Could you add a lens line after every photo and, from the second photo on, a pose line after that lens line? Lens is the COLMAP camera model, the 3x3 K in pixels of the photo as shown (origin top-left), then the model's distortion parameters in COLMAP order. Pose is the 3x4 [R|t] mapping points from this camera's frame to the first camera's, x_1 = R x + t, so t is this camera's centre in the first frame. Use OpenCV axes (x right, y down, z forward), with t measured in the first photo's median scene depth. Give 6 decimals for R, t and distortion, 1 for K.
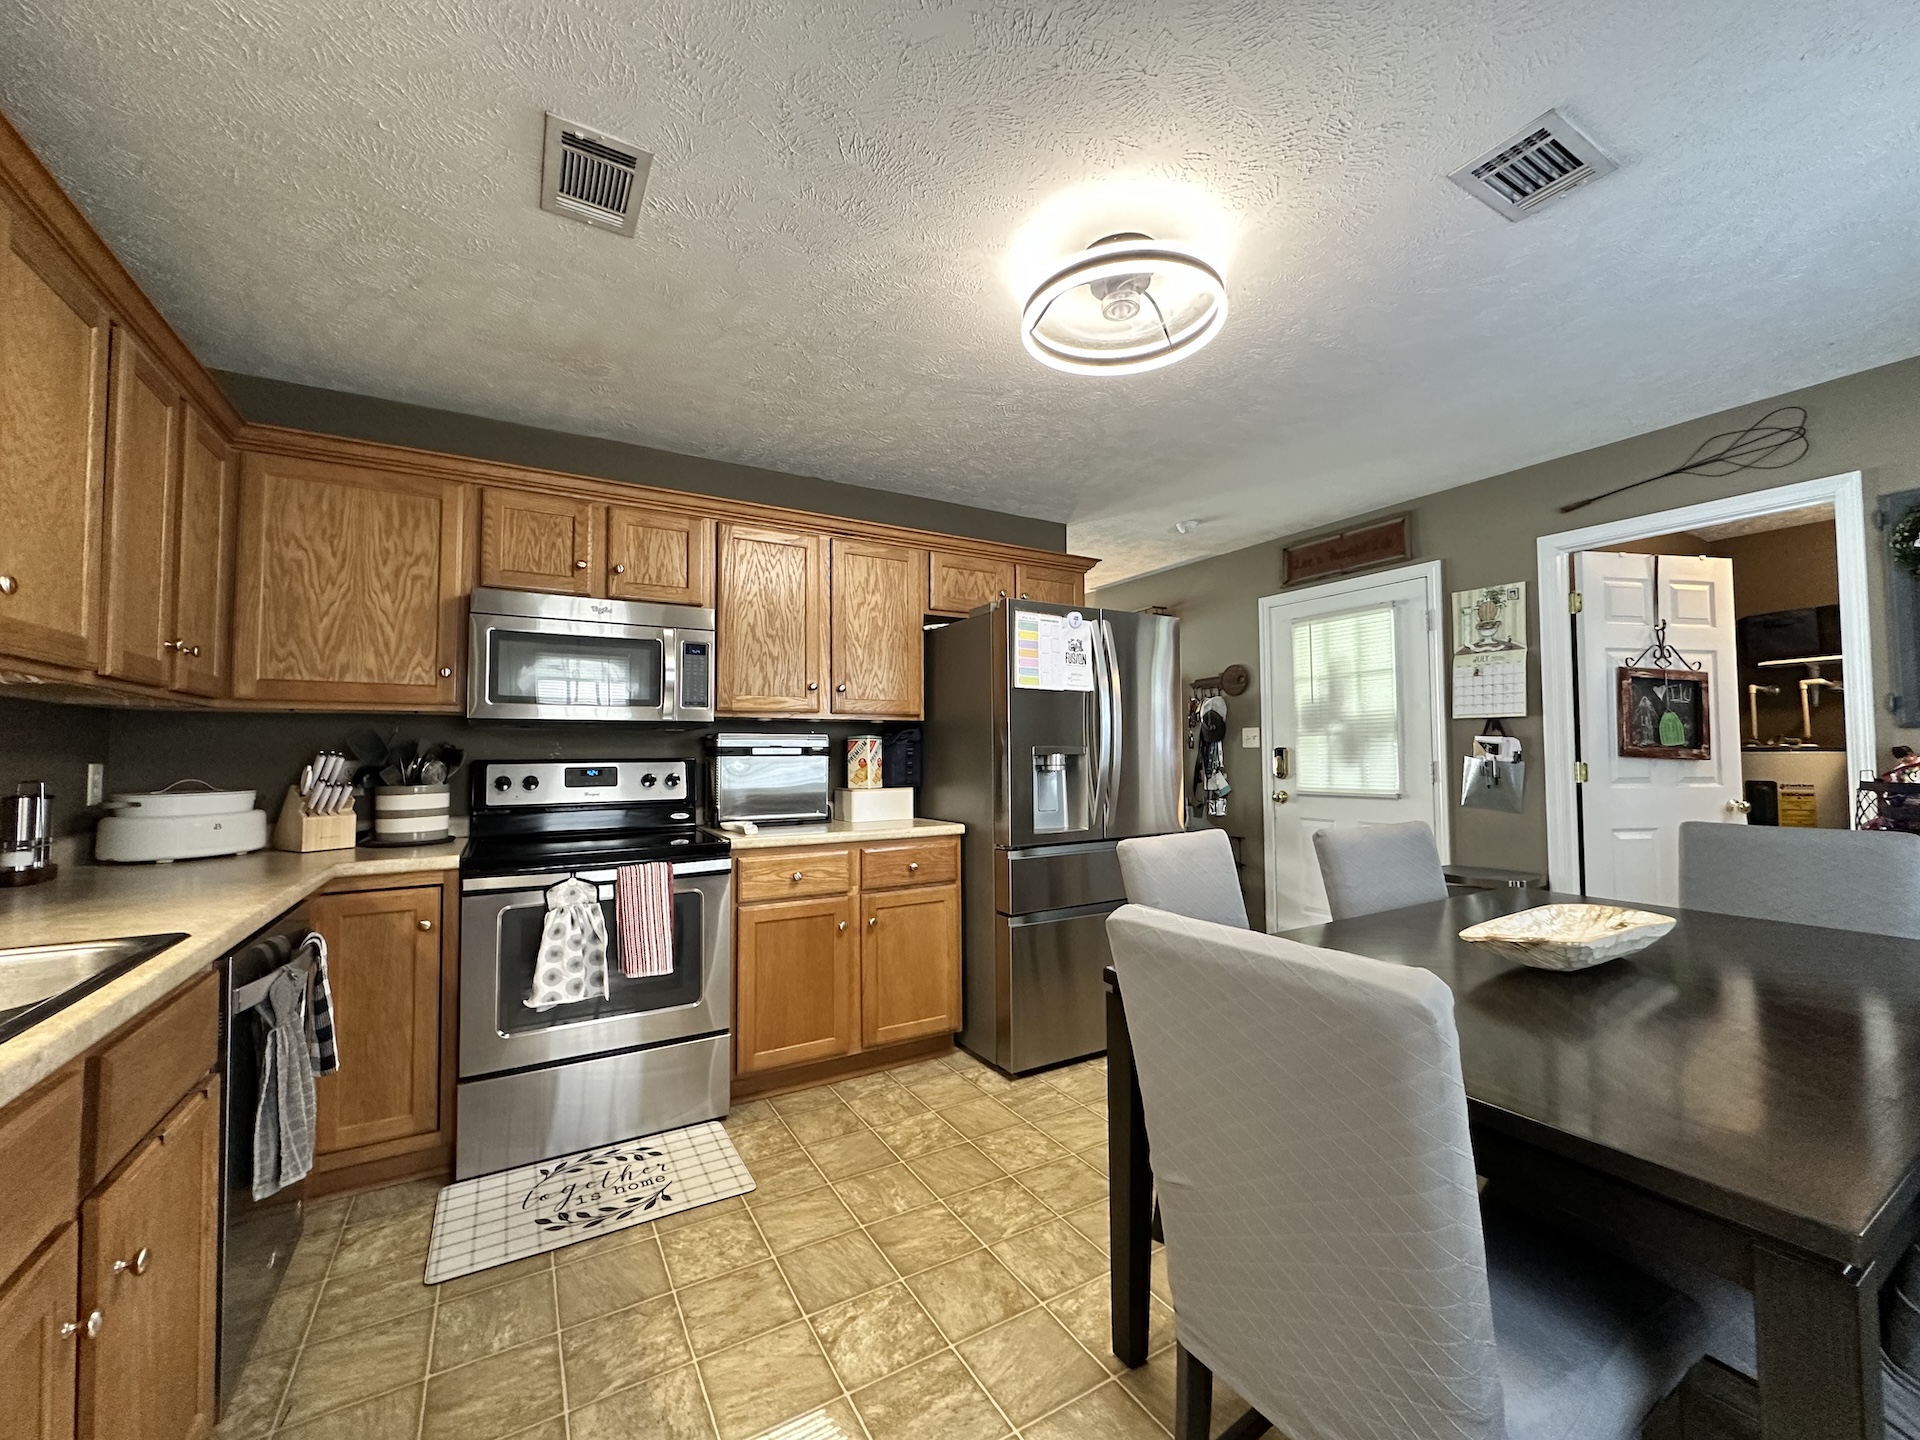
lens RADIAL K [[766.0, 0, 960.0], [0, 766.0, 720.0], [0, 0, 1]] dist [-0.002093, 0.000659]
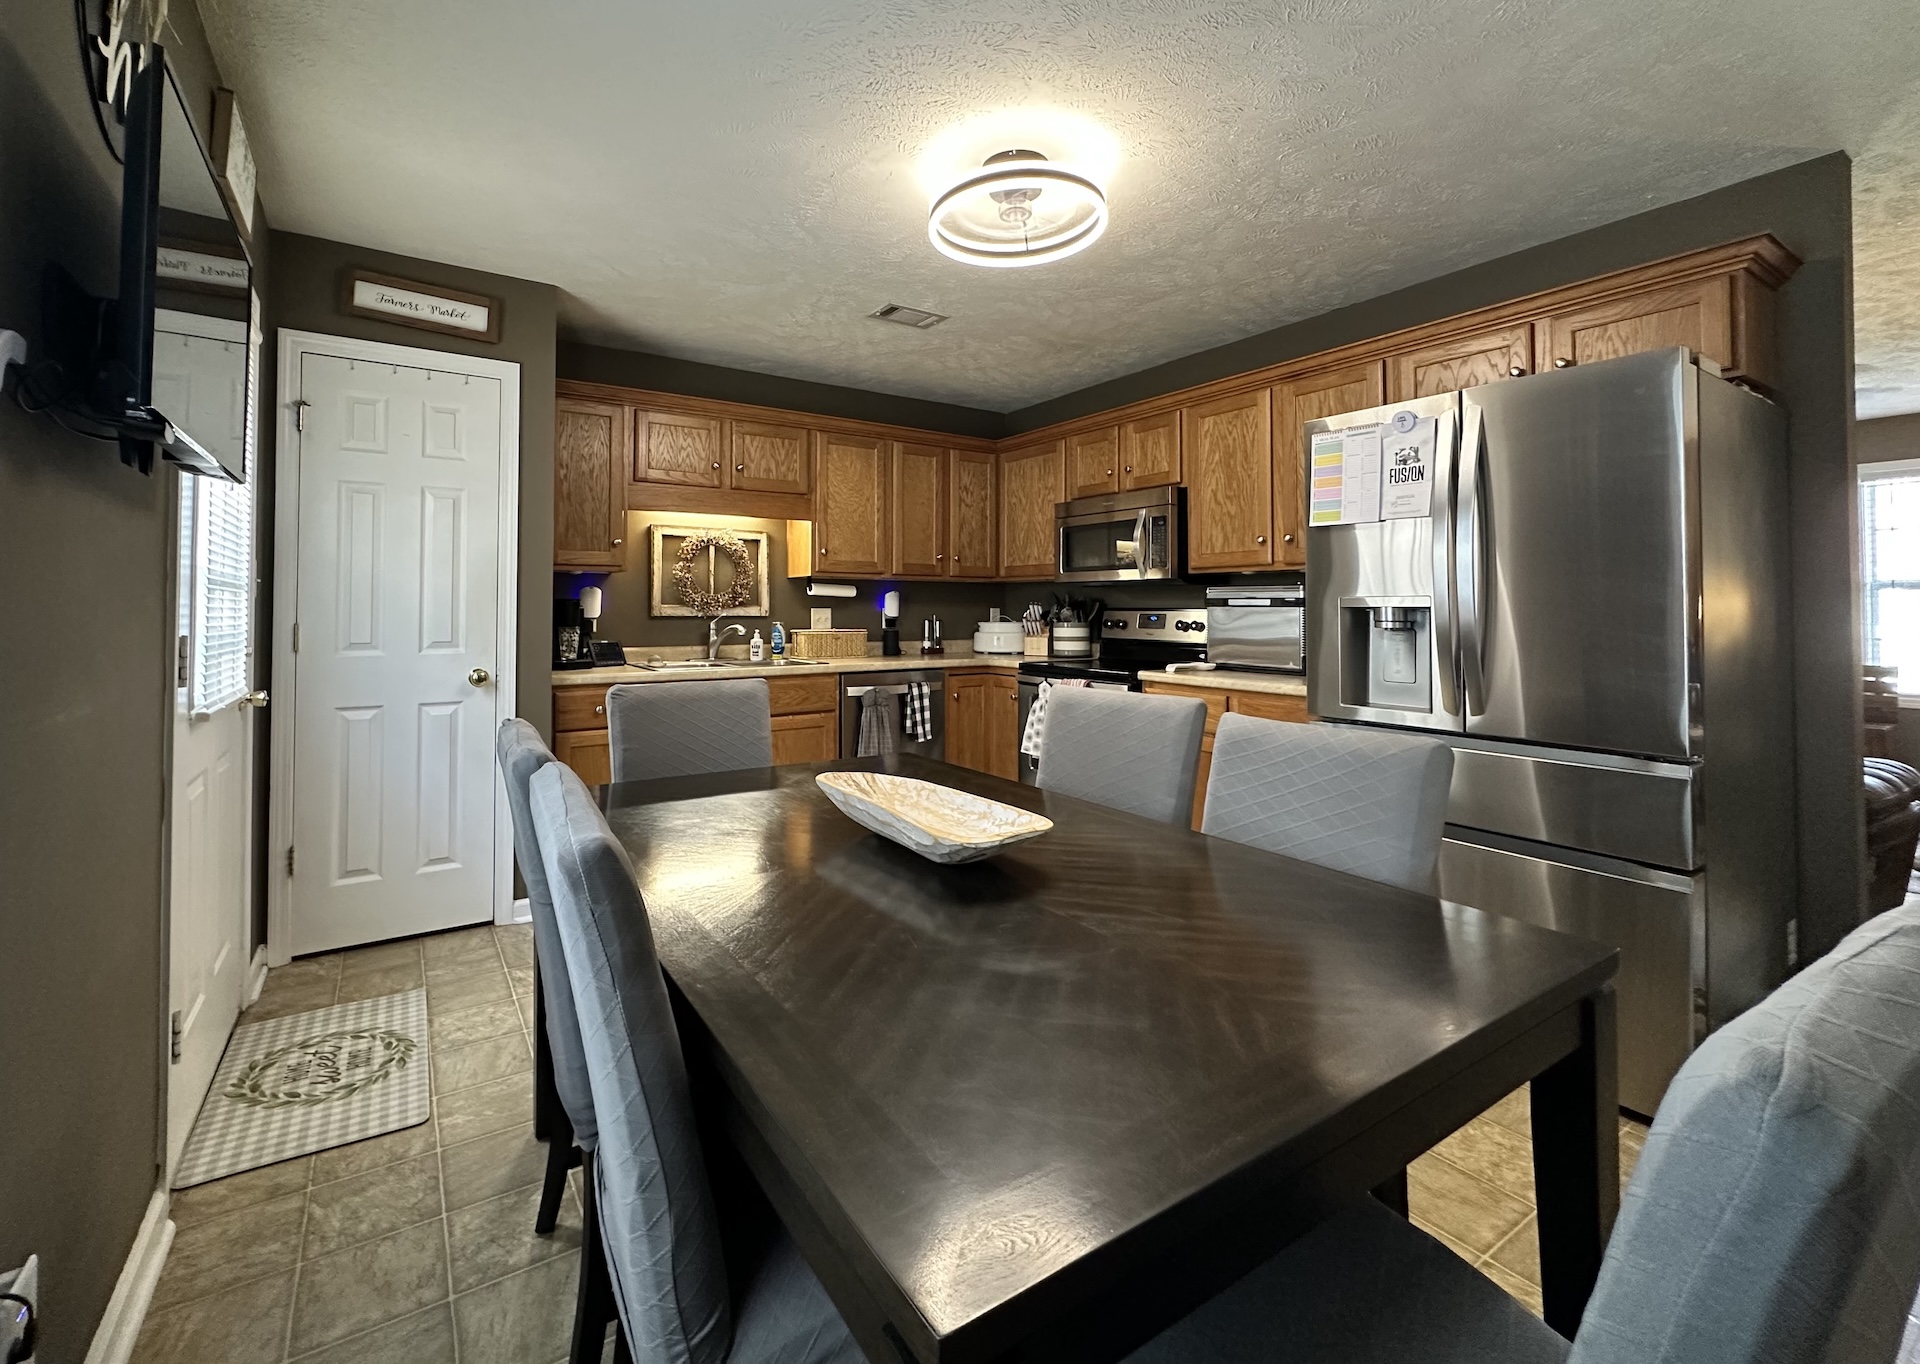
lens RADIAL K [[807.7, 0, 904.5], [0, 807.7, 593.0], [0, 0, 1]] dist [-0.018317, 0.000056]
pose [[0.023731, -0.010463, -0.999664, 1.202867], [0.041798, 0.999081, -0.009465, 0.024933], [0.998844, -0.041559, 0.024146, 0.683624]]
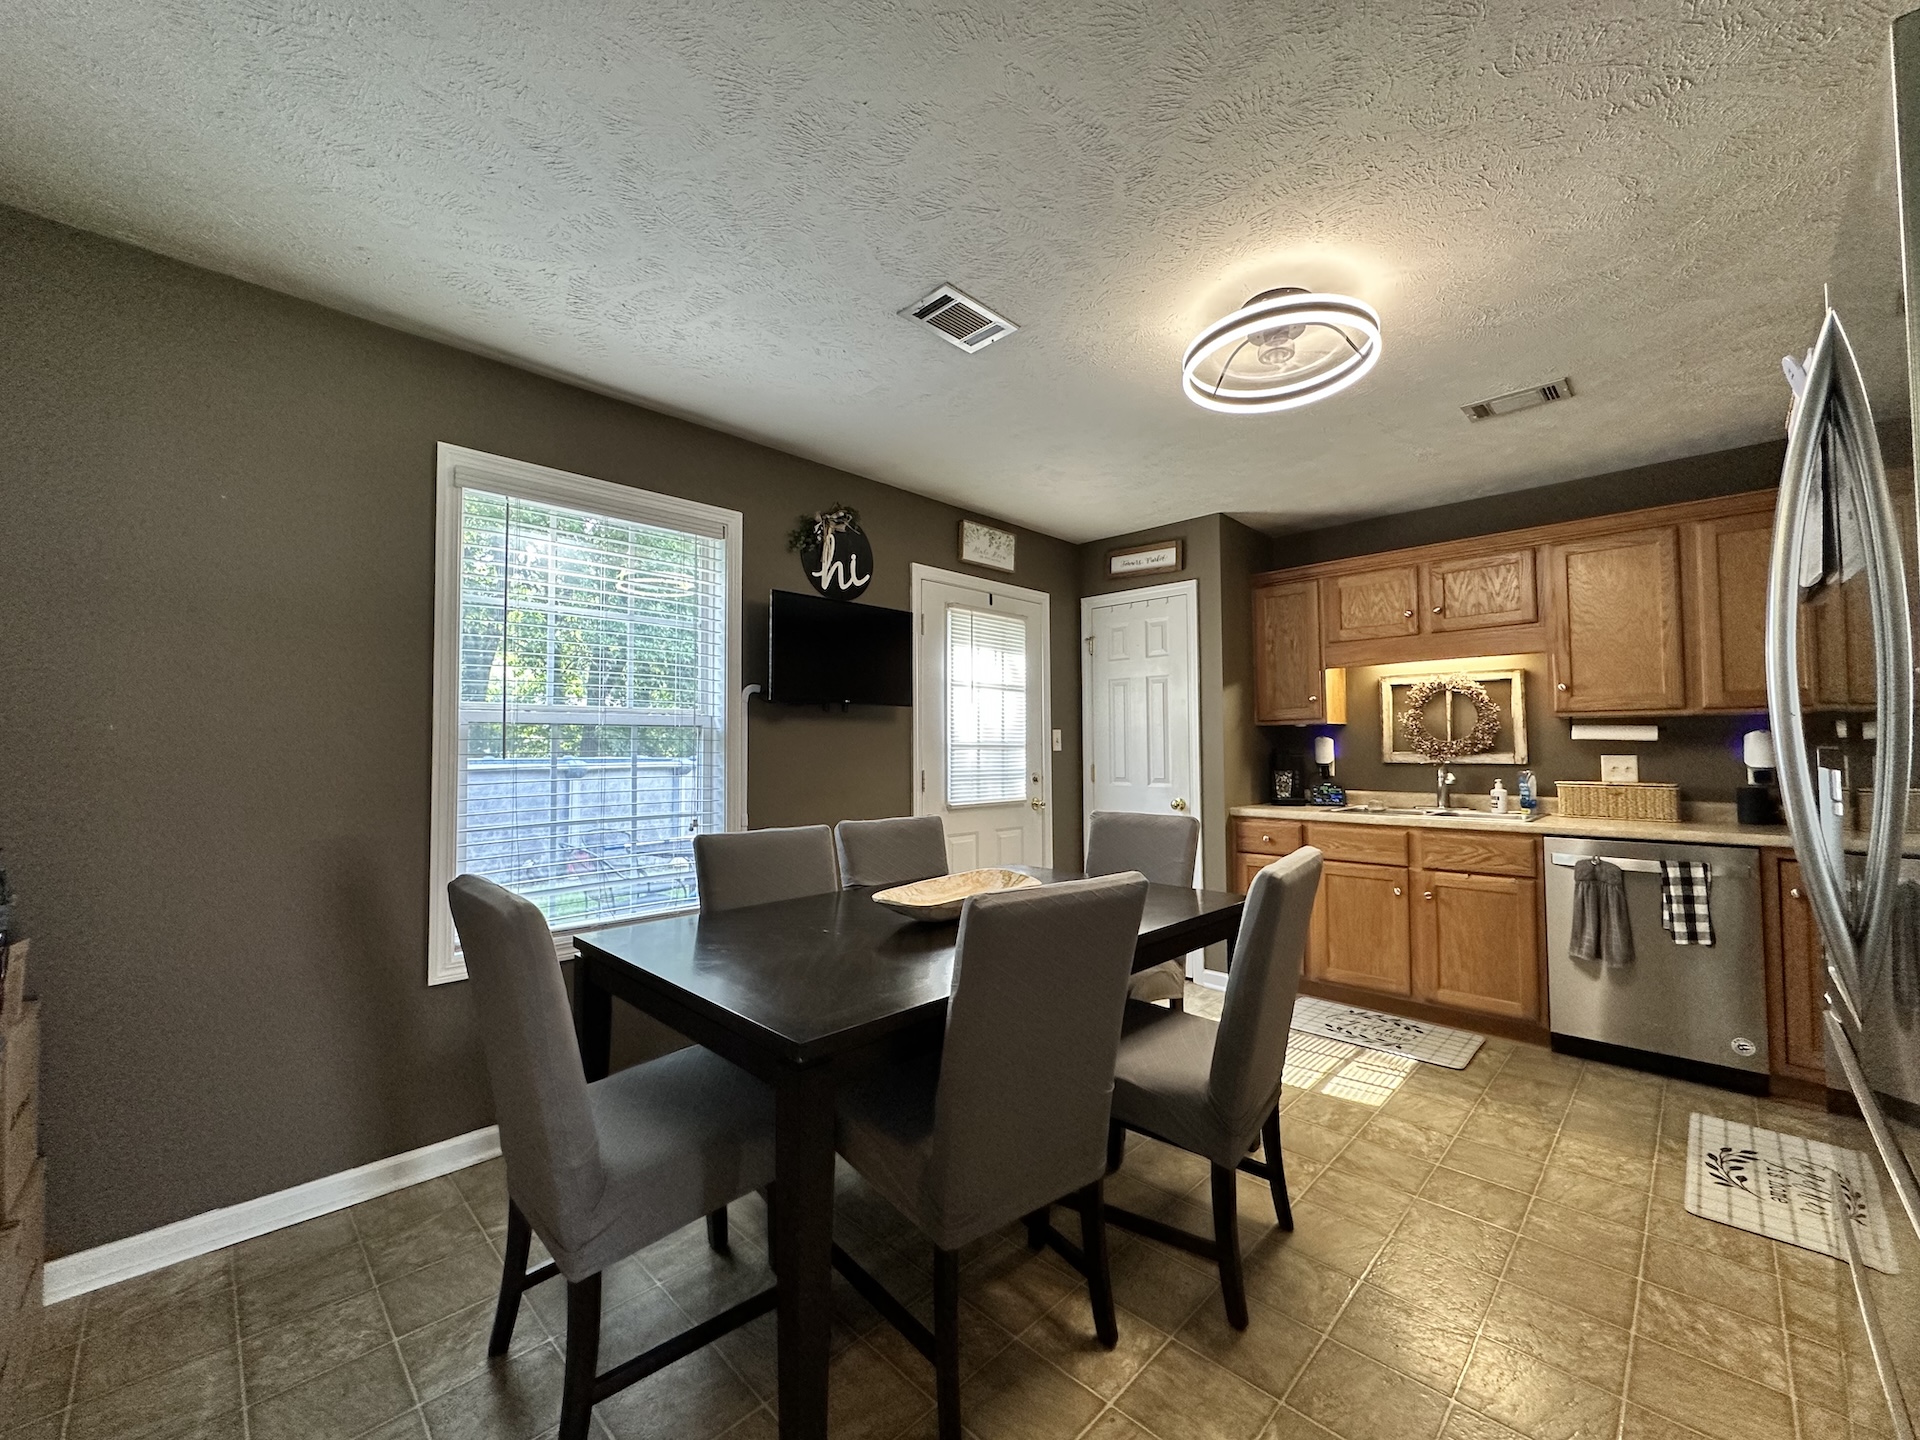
lens RADIAL K [[766.0, 0, 960.0], [0, 766.0, 720.0], [0, 0, 1]] dist [-0.002093, 0.000659]
pose [[-0.967022, 0.003066, -0.254675, 0.815873], [0.023834, 0.996629, -0.078503, 0.053361], [0.253576, -0.081984, -0.963835, 1.667863]]
